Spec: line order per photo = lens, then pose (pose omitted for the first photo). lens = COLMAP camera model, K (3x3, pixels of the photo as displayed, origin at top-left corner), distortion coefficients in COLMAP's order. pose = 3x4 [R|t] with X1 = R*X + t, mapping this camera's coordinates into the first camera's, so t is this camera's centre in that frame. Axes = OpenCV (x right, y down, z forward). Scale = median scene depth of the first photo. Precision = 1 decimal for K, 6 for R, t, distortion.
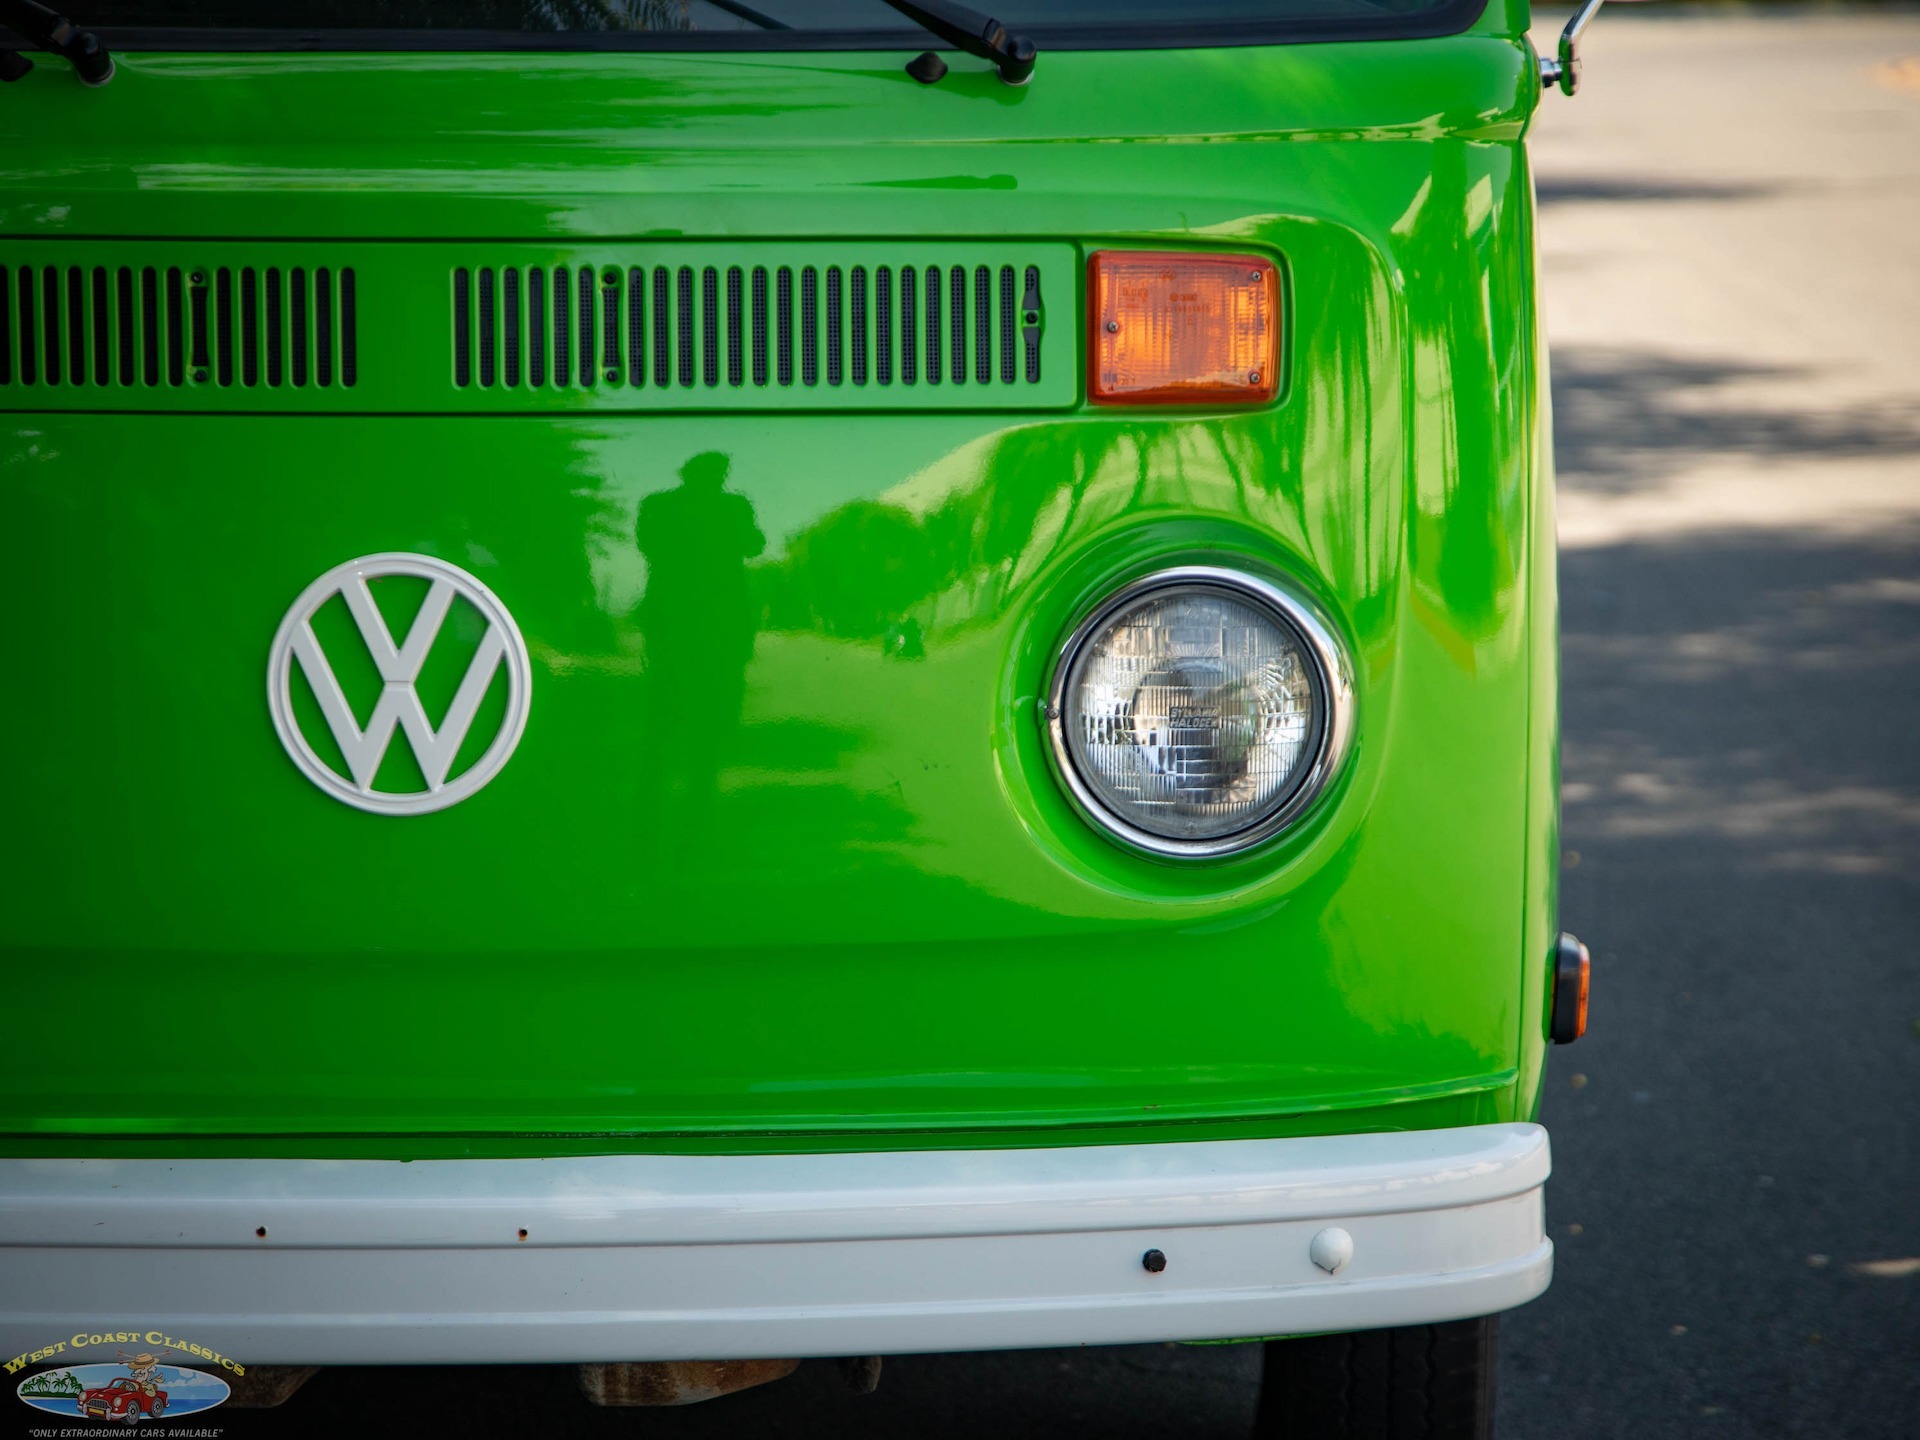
lens RADIAL K [[5938.2, 0, 958.5], [0, 5938.2, 727.9], [0, 0, 1]] dist [0.640512, -0.081649]
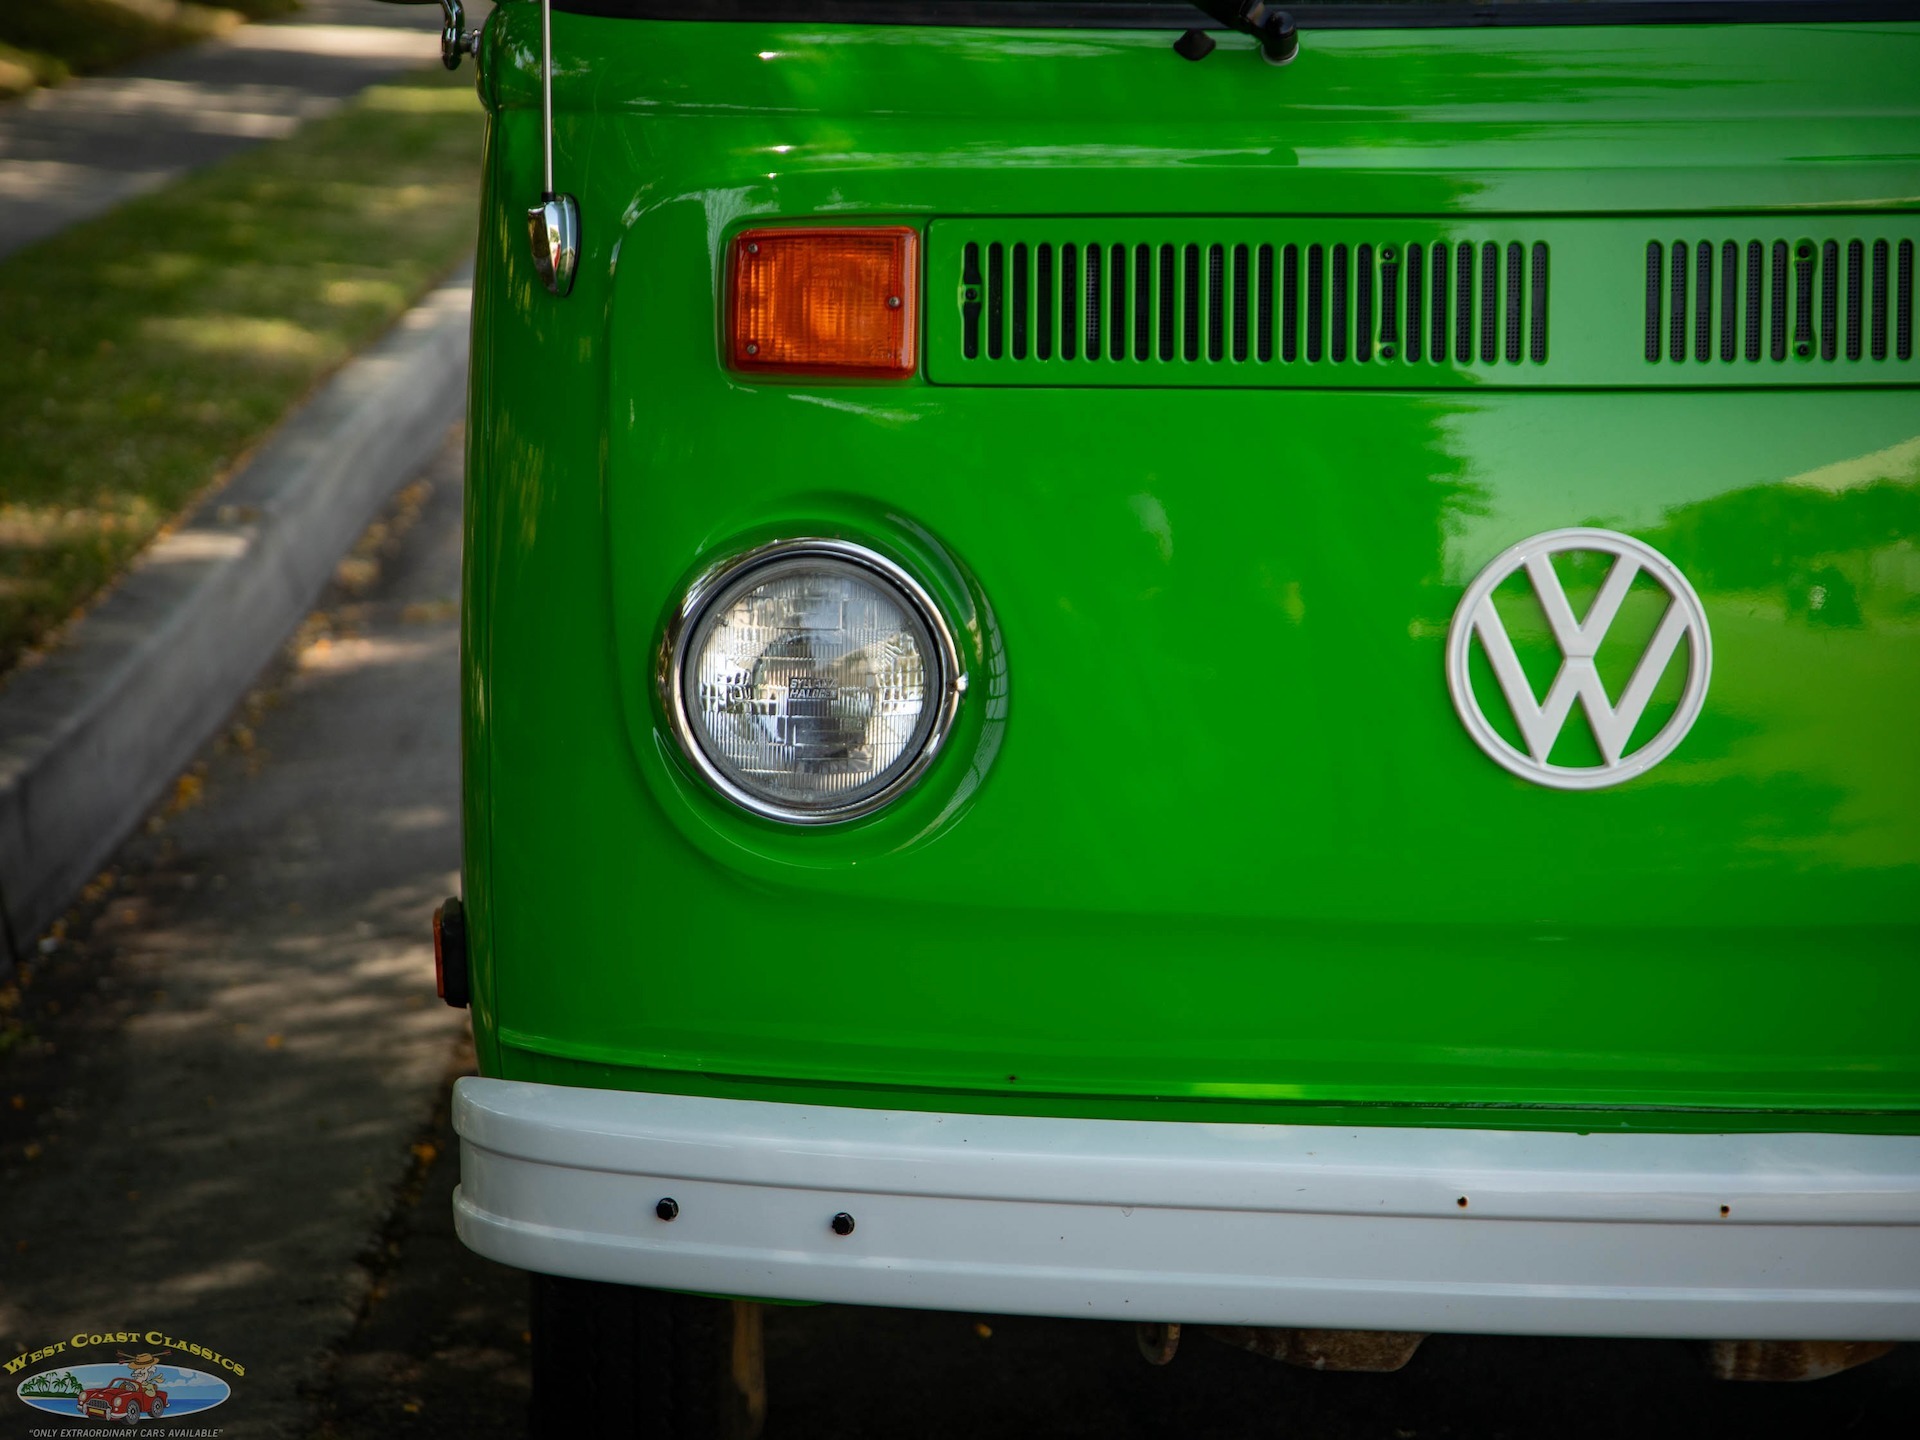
lens RADIAL K [[5938.2, 0, 958.5], [0, 5938.2, 727.9], [0, 0, 1]] dist [0.640512, -0.081649]
pose [[0.998679, 0.008385, 0.050690, -0.247672], [-0.008579, 0.999957, 0.003615, 0.001540], [-0.050658, -0.004045, 0.998708, 0.003162]]
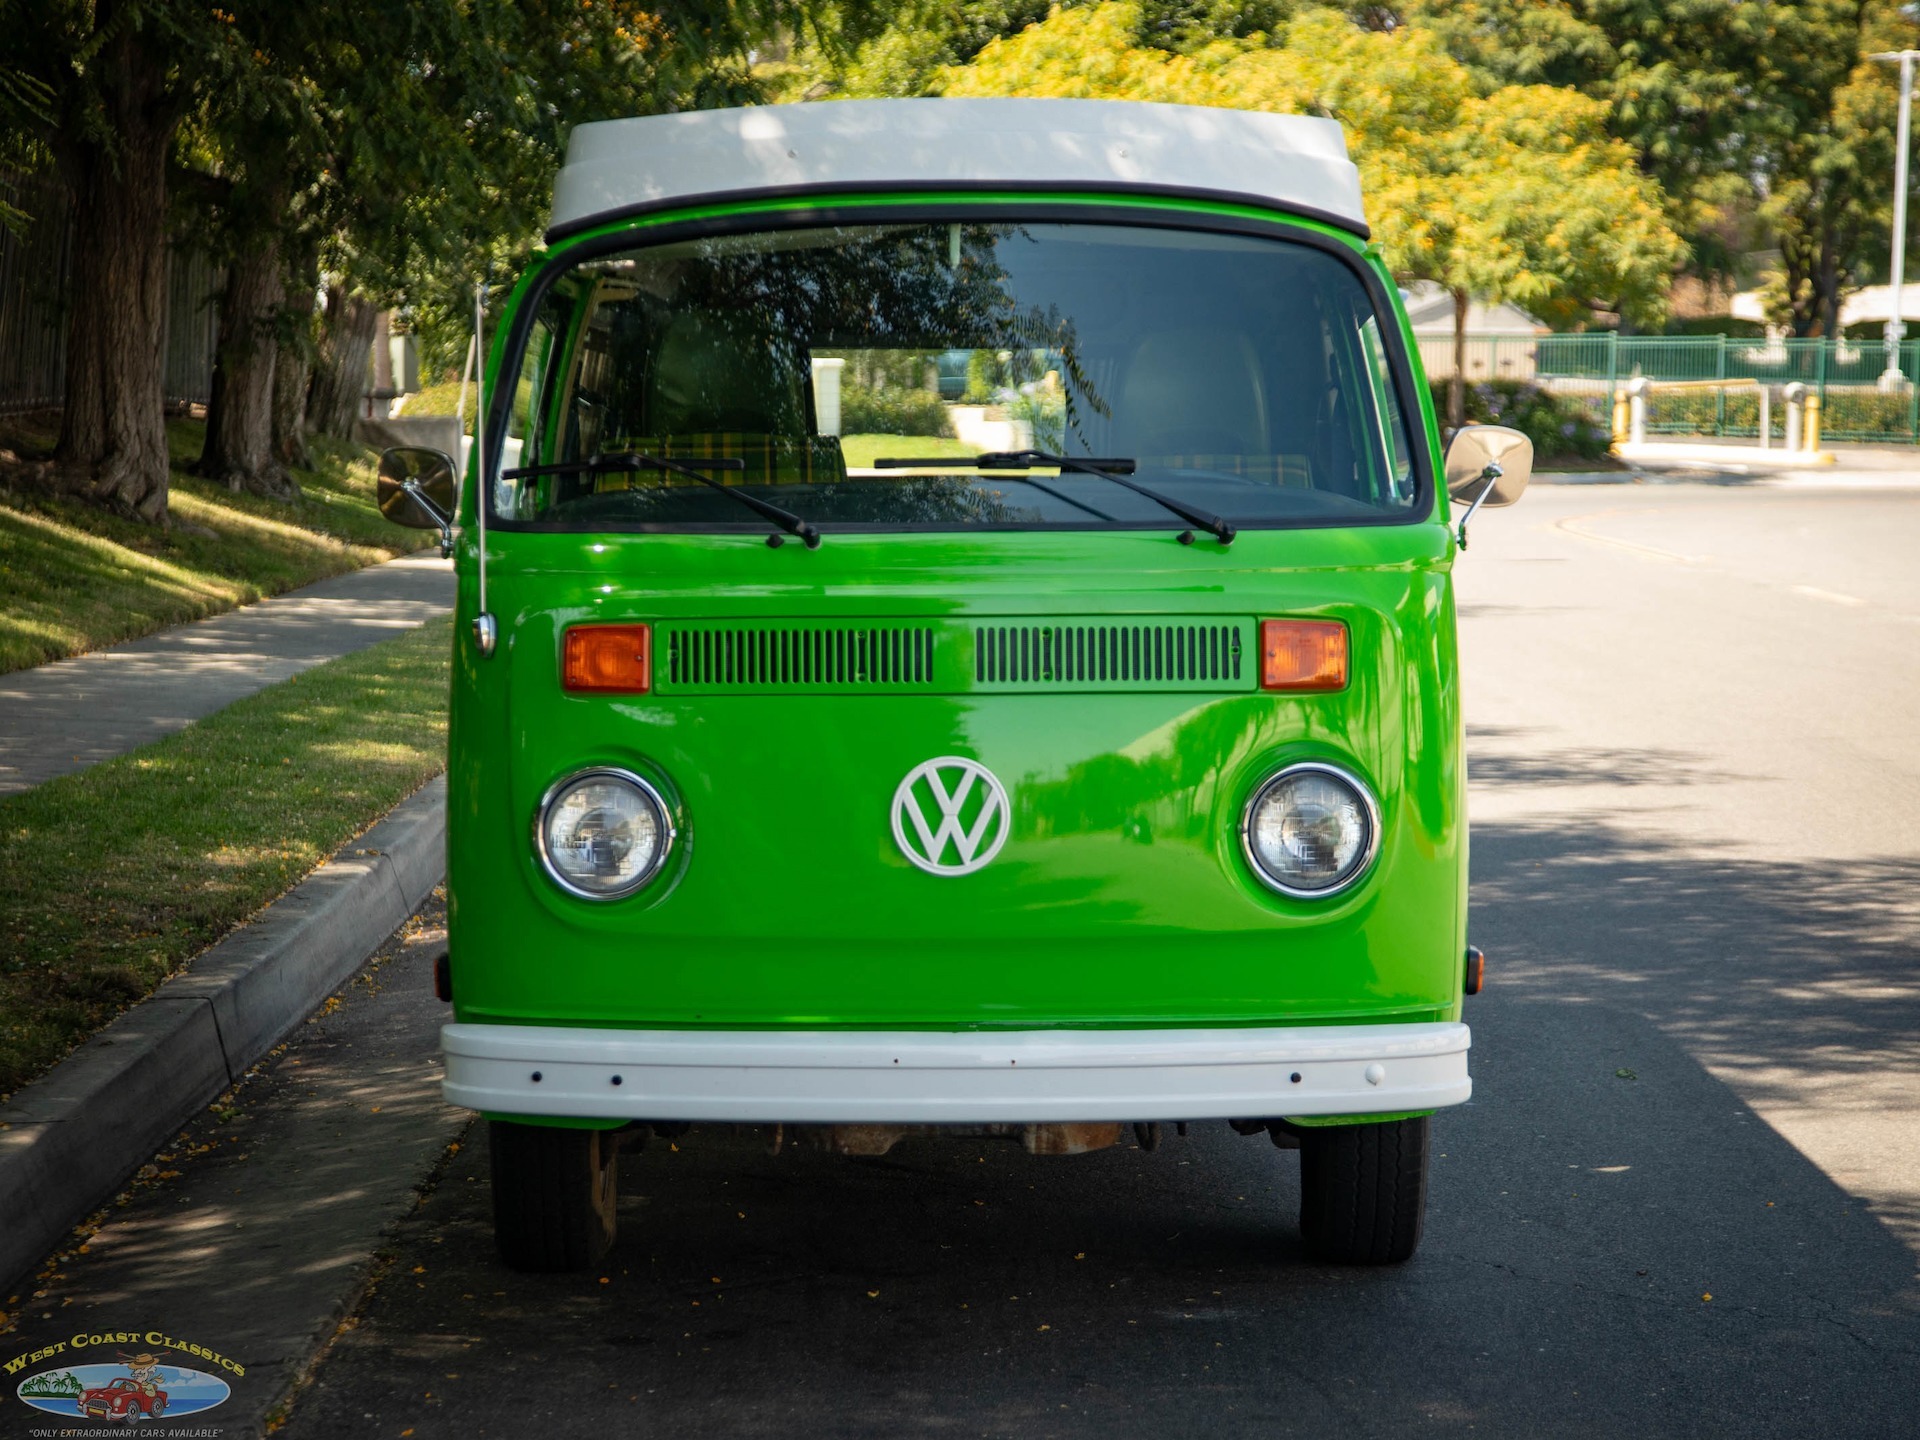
lens RADIAL K [[5053.3, 0, 951.5], [0, 5053.3, 716.4], [0, 0, 1]] dist [0.474607, -0.647662]
pose [[0.999207, -0.001037, 0.039793, -0.167020], [0.003939, 0.997330, -0.072921, 0.091704], [-0.039611, 0.073020, 0.996544, -0.858367]]
